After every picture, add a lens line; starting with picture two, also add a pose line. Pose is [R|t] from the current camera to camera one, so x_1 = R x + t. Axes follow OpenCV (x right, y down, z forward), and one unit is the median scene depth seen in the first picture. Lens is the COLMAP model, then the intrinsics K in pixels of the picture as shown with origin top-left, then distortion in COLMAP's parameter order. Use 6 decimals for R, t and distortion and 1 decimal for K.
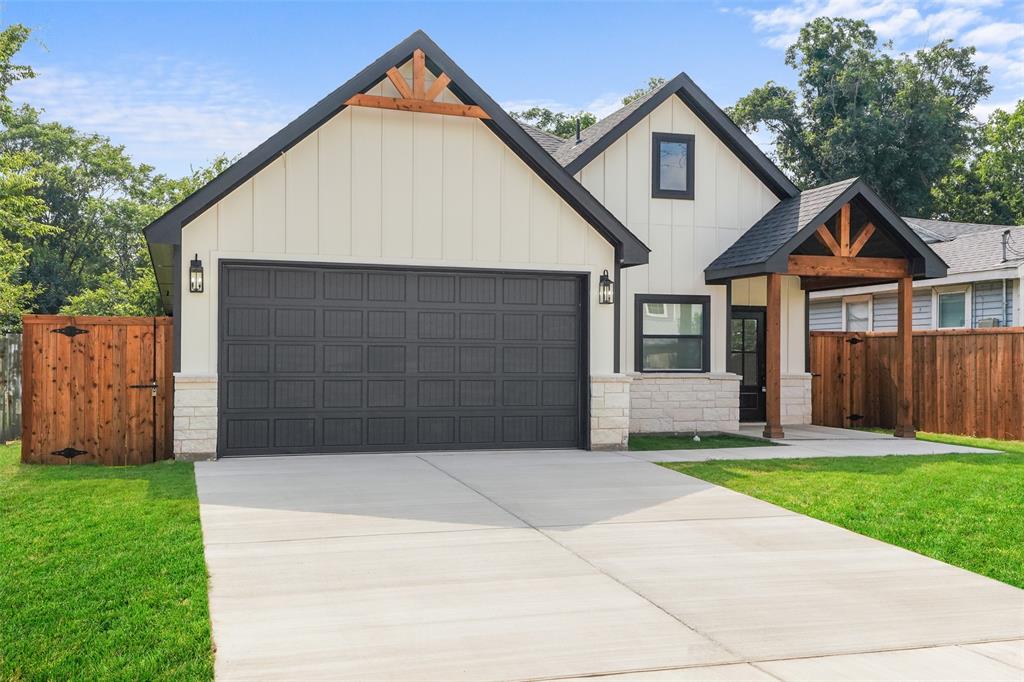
lens RADIAL K [[1007.1, 0, 512.7], [0, 1007.1, 342.3], [0, 0, 1]] dist [0.102430, 0.000000]
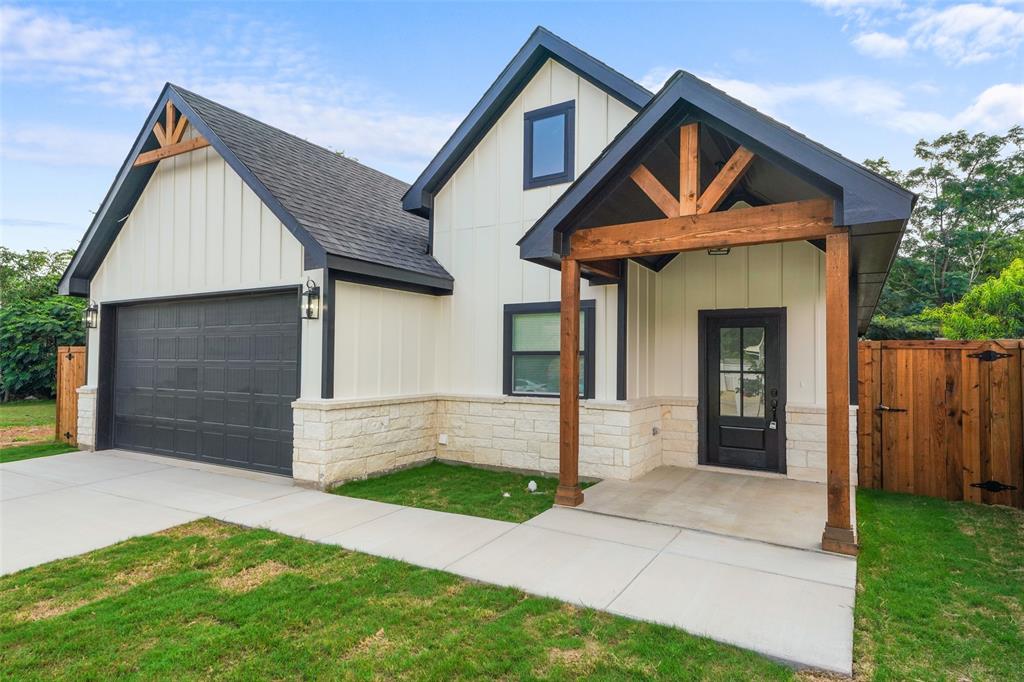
lens RADIAL K [[558.2, 0, 511.0], [0, 558.2, 346.6], [0, 0, 1]] dist [0.040235, 0.000586]
pose [[0.651837, -0.017657, -0.758153, 0.485544], [0.008065, 0.999834, -0.016352, -0.003940], [0.758316, 0.004545, 0.651871, 0.686047]]
